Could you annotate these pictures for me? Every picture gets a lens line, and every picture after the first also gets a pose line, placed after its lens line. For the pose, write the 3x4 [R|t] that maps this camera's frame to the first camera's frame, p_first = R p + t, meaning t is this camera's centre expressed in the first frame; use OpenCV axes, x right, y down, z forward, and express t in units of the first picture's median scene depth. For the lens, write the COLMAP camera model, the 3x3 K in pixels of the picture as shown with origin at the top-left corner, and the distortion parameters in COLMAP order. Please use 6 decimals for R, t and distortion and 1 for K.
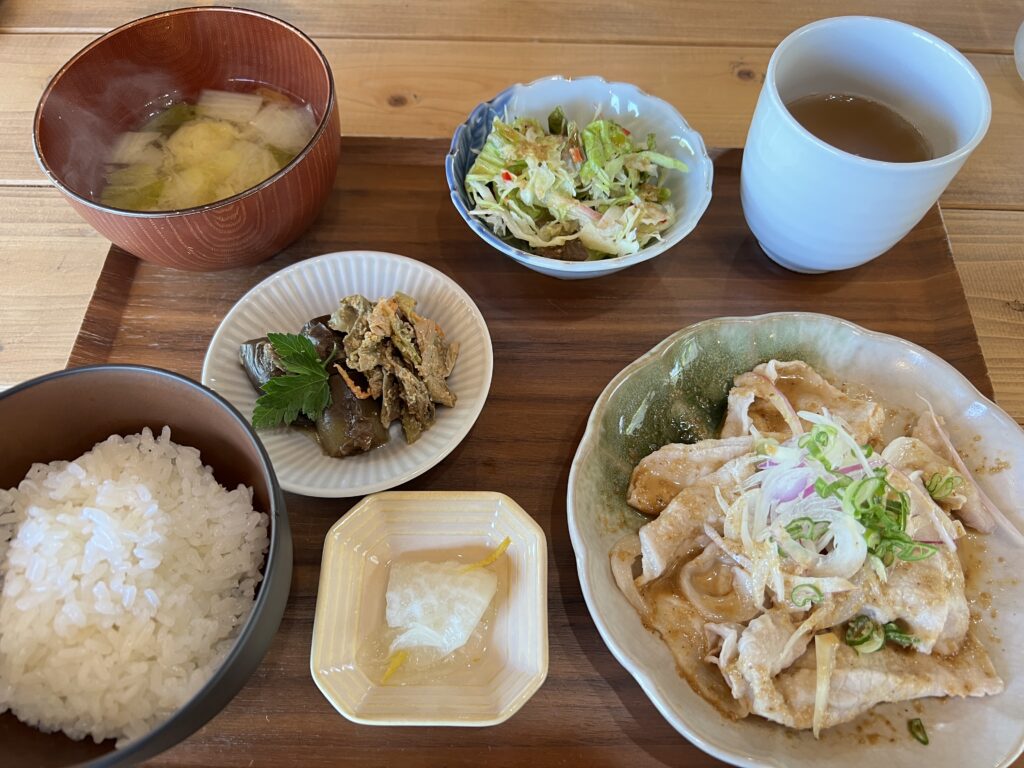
lens RADIAL K [[749.9, 0, 534.1], [0, 749.9, 381.9], [0, 0, 1]] dist [0.058600, -0.095258]
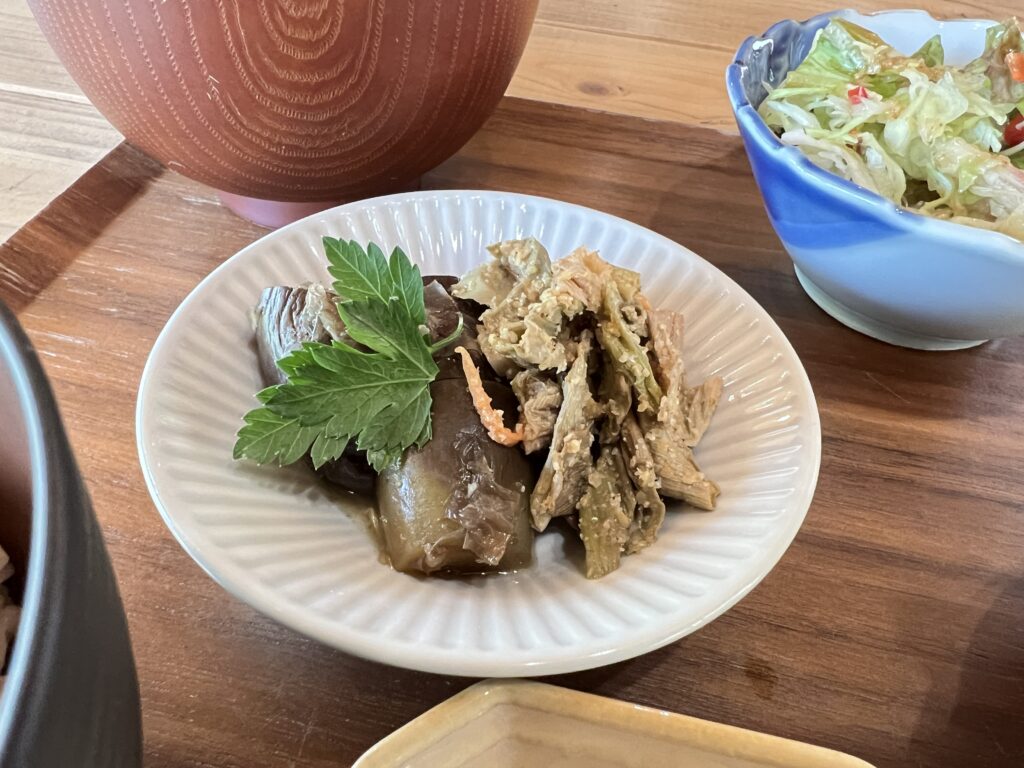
lens RADIAL K [[732.6, 0, 488.9], [0, 732.6, 492.5], [0, 0, 1]] dist [0.000620, -0.009988]
pose [[0.975846, 0.188523, -0.110379, -0.185900], [-0.205067, 0.964683, -0.165329, 0.116026], [0.075312, 0.183971, 0.980042, 0.611178]]
